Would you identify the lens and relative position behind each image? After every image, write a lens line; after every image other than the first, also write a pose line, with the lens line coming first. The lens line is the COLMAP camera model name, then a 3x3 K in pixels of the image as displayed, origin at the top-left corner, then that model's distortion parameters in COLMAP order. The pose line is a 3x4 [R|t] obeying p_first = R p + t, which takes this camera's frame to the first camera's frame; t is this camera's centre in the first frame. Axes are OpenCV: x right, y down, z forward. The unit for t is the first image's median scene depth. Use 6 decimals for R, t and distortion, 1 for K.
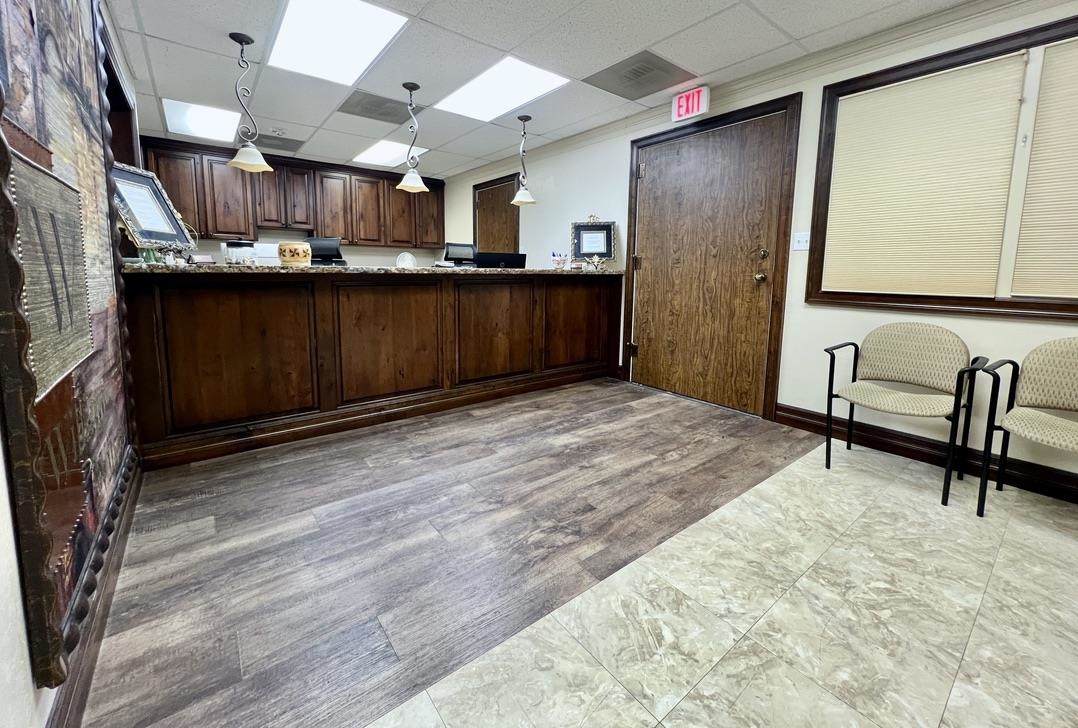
lens RADIAL K [[433.9, 0, 547.4], [0, 433.9, 319.5], [0, 0, 1]] dist [-0.000119, -0.000349]
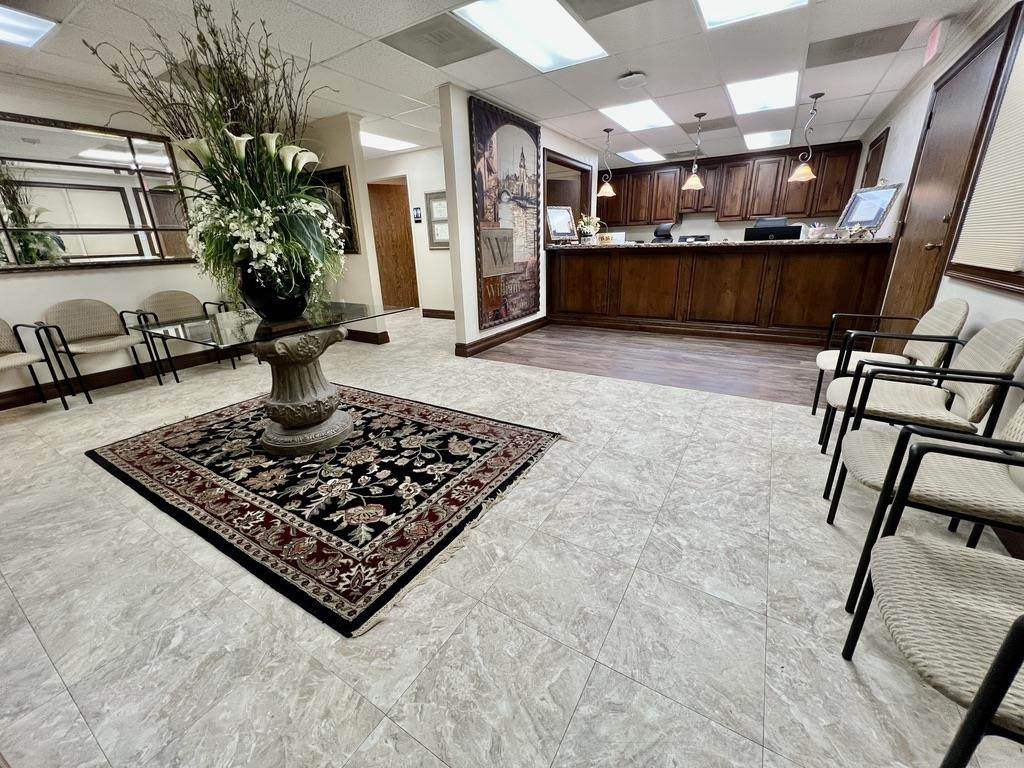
lens RADIAL K [[411.8, 0, 512.0], [0, 411.8, 378.7], [0, 0, 1]] dist [-0.001971, -0.000329]
pose [[0.353900, 0.273760, -0.894321, 0.964216], [-0.073688, 0.961392, 0.265131, 0.005025], [0.932376, -0.027929, 0.360410, -0.133026]]
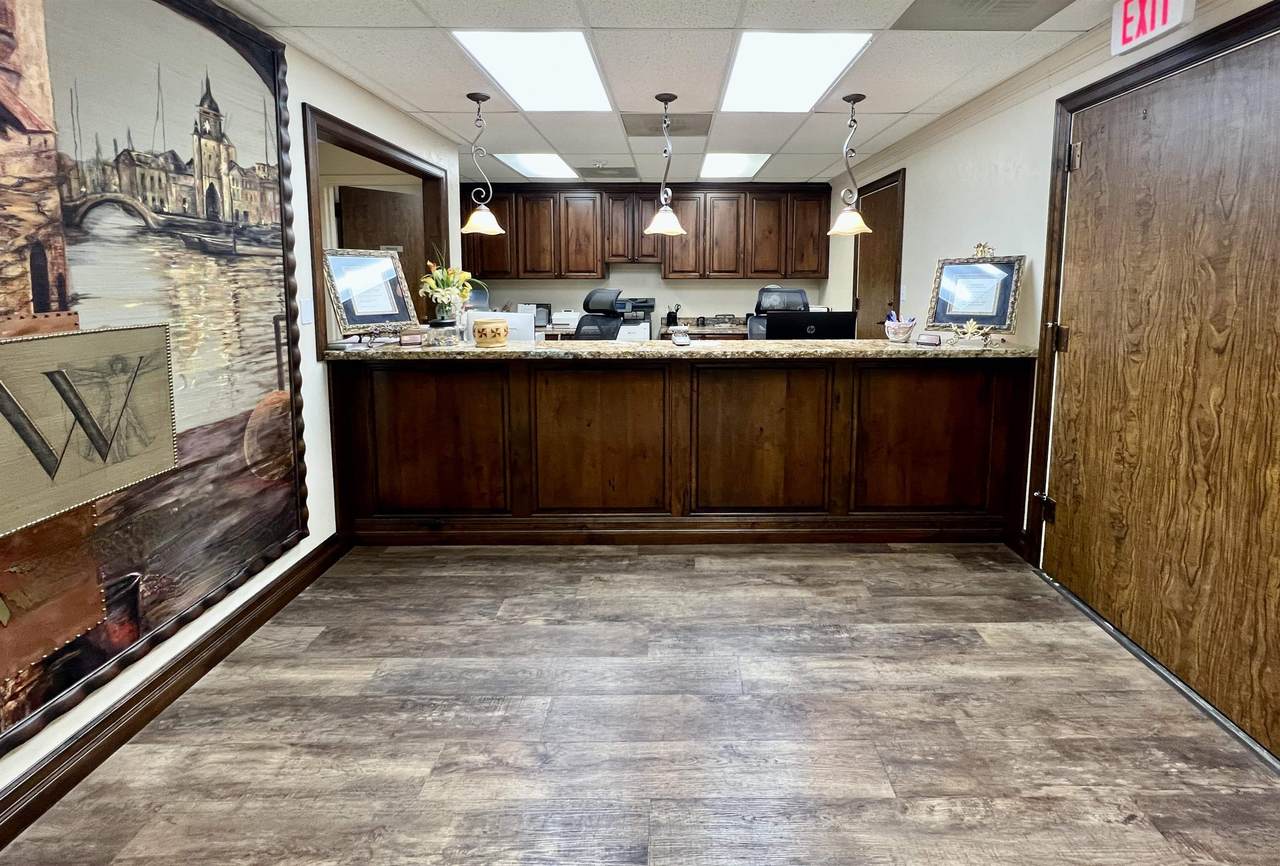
lens RADIAL K [[573.4, 0, 673.1], [0, 573.4, 327.5], [0, 0, 1]] dist [-0.002104, 0.000200]
pose [[0.785465, 0.045490, -0.617232, 0.323199], [-0.062152, 0.998051, -0.005536, -0.137751], [0.615778, 0.042711, 0.786761, 0.248498]]
